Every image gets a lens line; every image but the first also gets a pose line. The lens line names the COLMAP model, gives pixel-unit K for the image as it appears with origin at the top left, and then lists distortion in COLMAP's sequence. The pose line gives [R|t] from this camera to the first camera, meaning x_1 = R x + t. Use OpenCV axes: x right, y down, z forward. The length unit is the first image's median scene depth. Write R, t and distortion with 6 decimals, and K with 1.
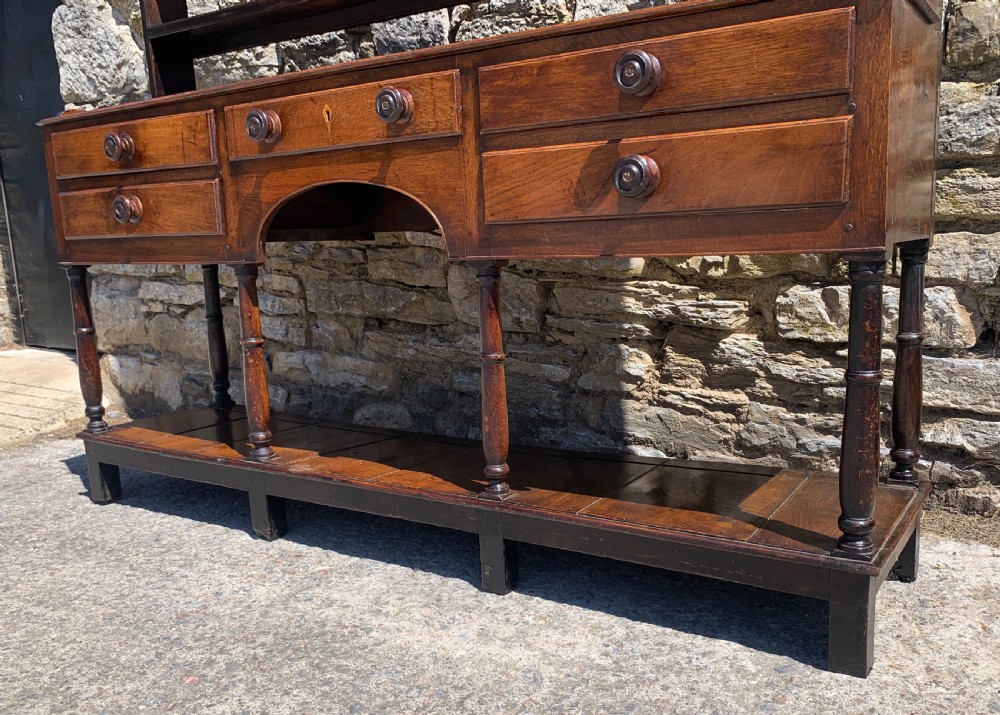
lens RADIAL K [[857.8, 0, 521.9], [0, 857.8, 411.3], [0, 0, 1]] dist [0.047962, -0.065307]
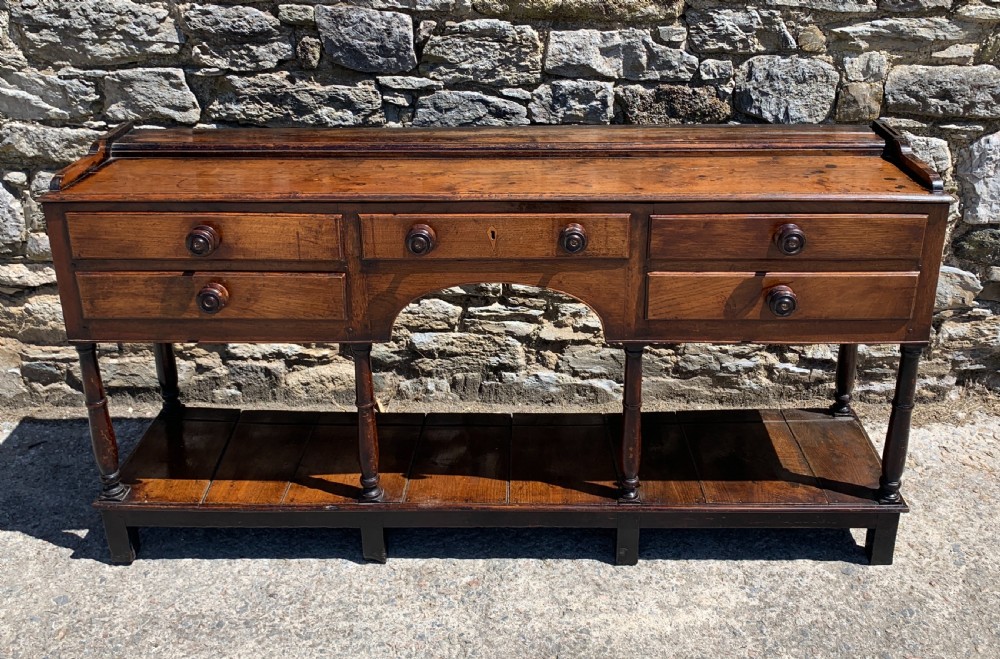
lens RADIAL K [[943.0, 0, 521.3], [0, 943.0, 252.9], [0, 0, 1]] dist [0.126203, -0.318740]
pose [[0.848725, -0.166820, 0.501833, -0.700708], [0.081474, 0.978861, 0.187600, -0.463990], [-0.522520, -0.118334, 0.844375, -0.087245]]
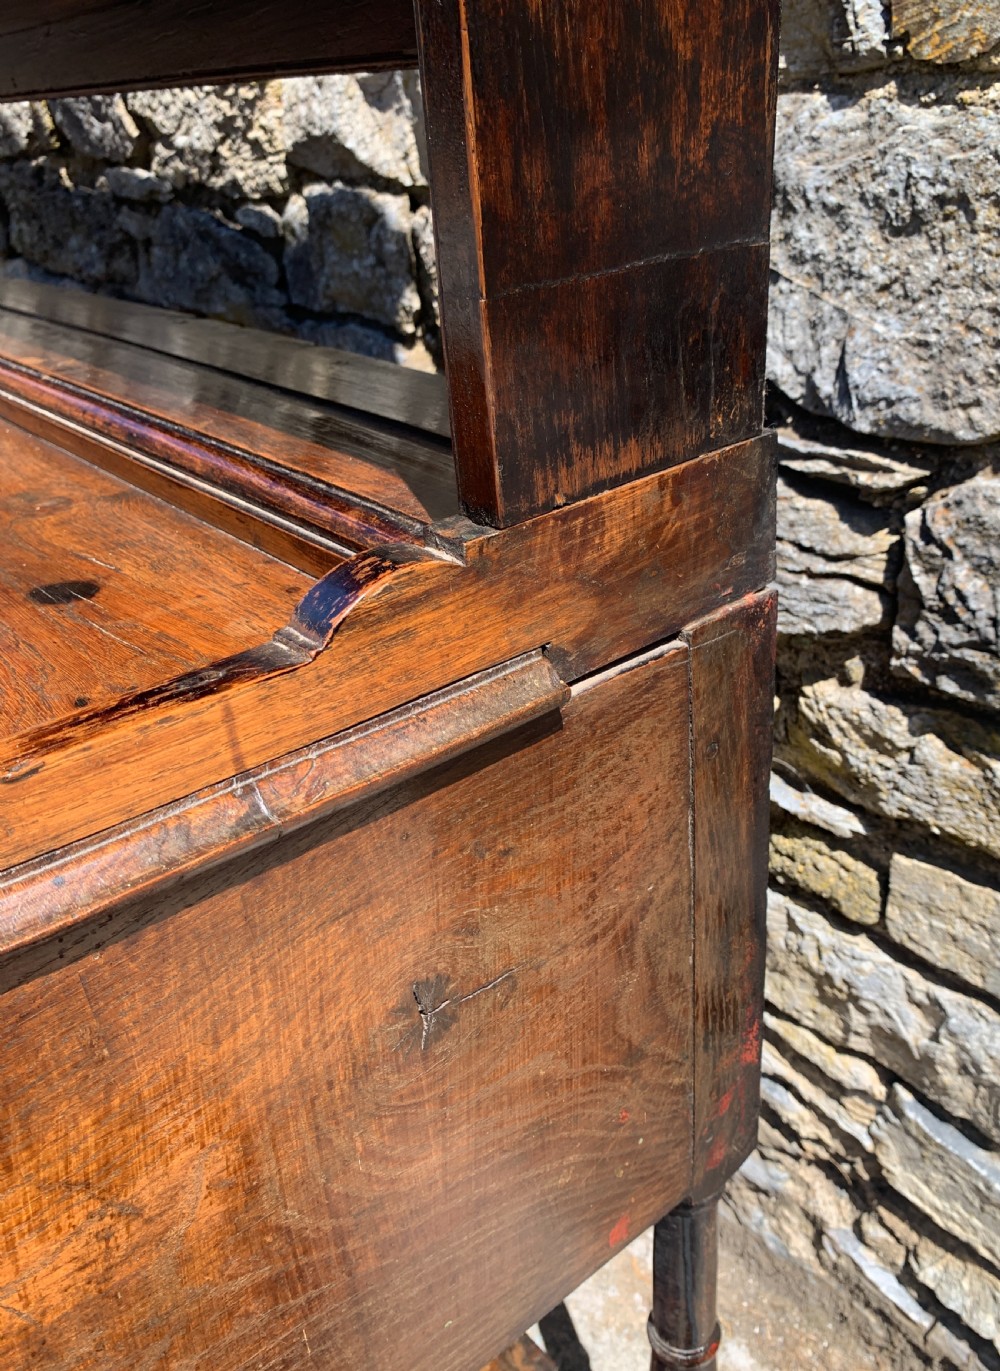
lens RADIAL K [[1131.3, 0, 527.9], [0, 1131.3, 694.4], [0, 0, 1]] dist [-0.000252, 0.002983]
pose [[0.952887, 0.129246, -0.274411, 0.384780], [-0.042497, 0.952640, 0.301117, -0.376905], [0.300333, -0.275269, 0.913251, 0.502214]]
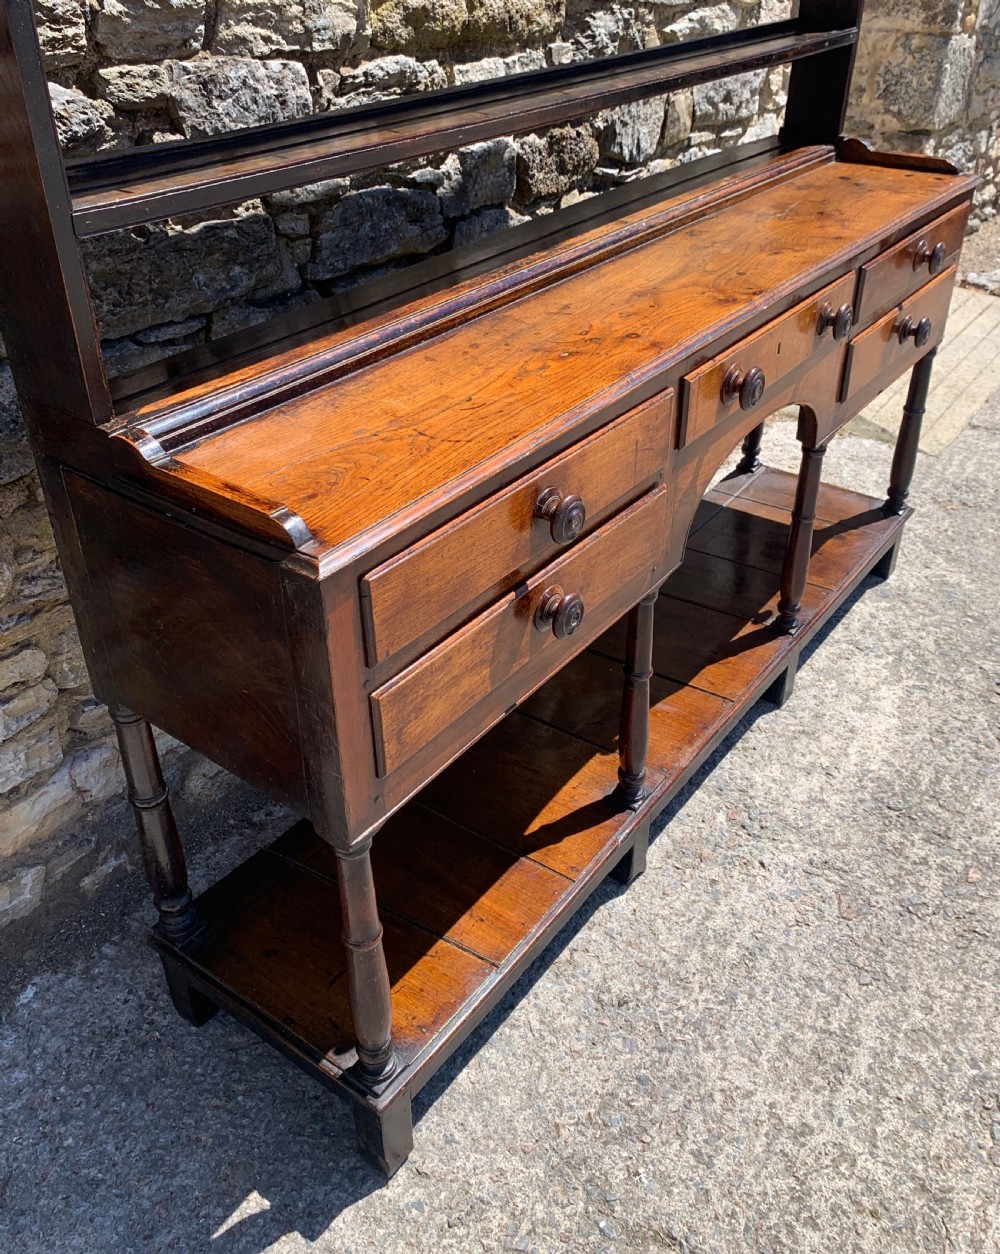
lens RADIAL K [[1108.6, 0, 517.3], [0, 1108.6, 590.2], [0, 0, 1]] dist [0.004758, 0.009375]
pose [[0.059260, -0.503687, 0.861851, -1.054778], [0.200810, 0.851734, 0.483967, -0.589354], [-0.977836, 0.144388, 0.151620, 0.932194]]
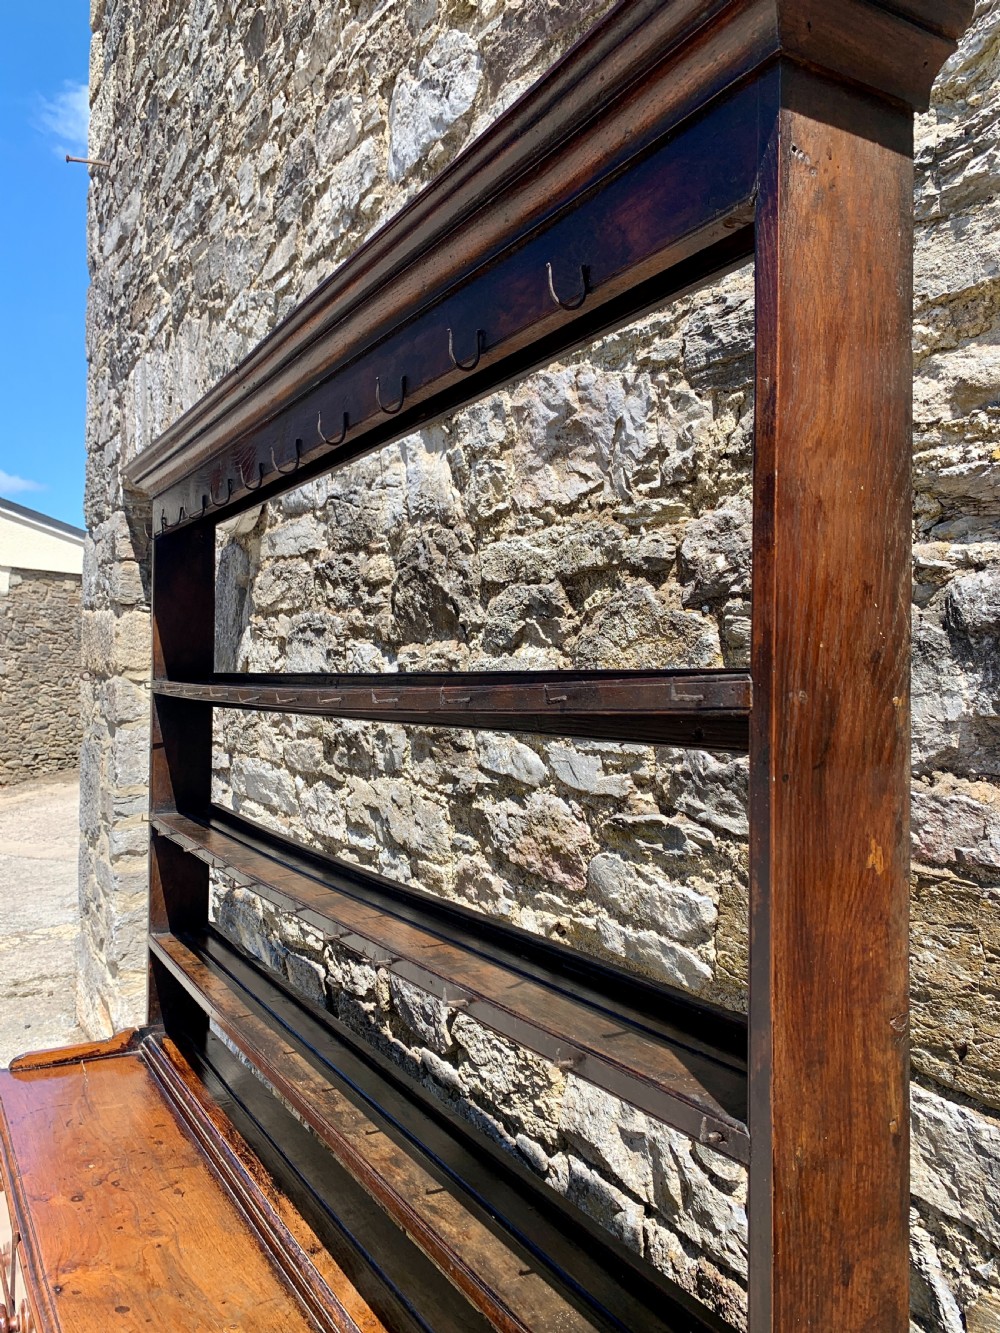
lens RADIAL K [[1013.5, 0, 503.3], [0, 1013.5, 662.6], [0, 0, 1]] dist [0.107501, -0.162854]
pose [[0.890313, 0.036138, -0.453914, 0.386048], [-0.135606, 0.972657, -0.188543, -0.666782], [0.434689, 0.229415, 0.870870, 0.256380]]
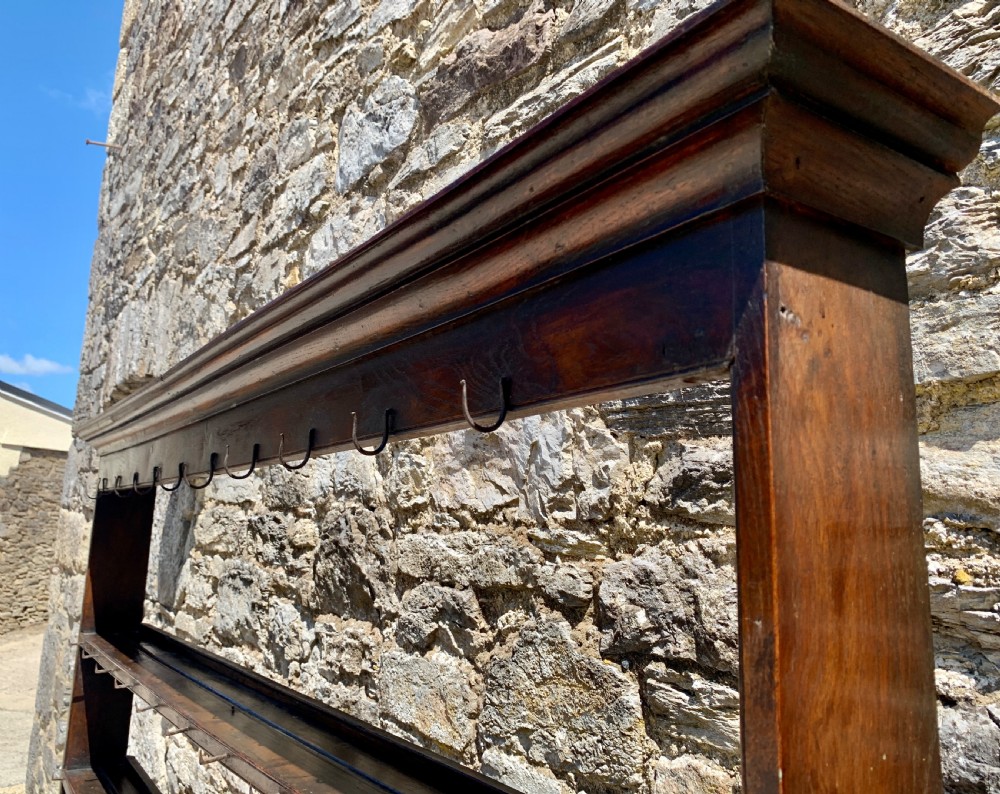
lens RADIAL K [[809.1, 0, 476.4], [0, 809.1, 390.5], [0, 0, 1]] dist [0.136472, -0.353464]
pose [[0.911726, -0.006131, -0.410754, 0.323156], [-0.152353, 0.923535, -0.351953, -0.812335], [0.381503, 0.383464, 0.841077, 0.365781]]
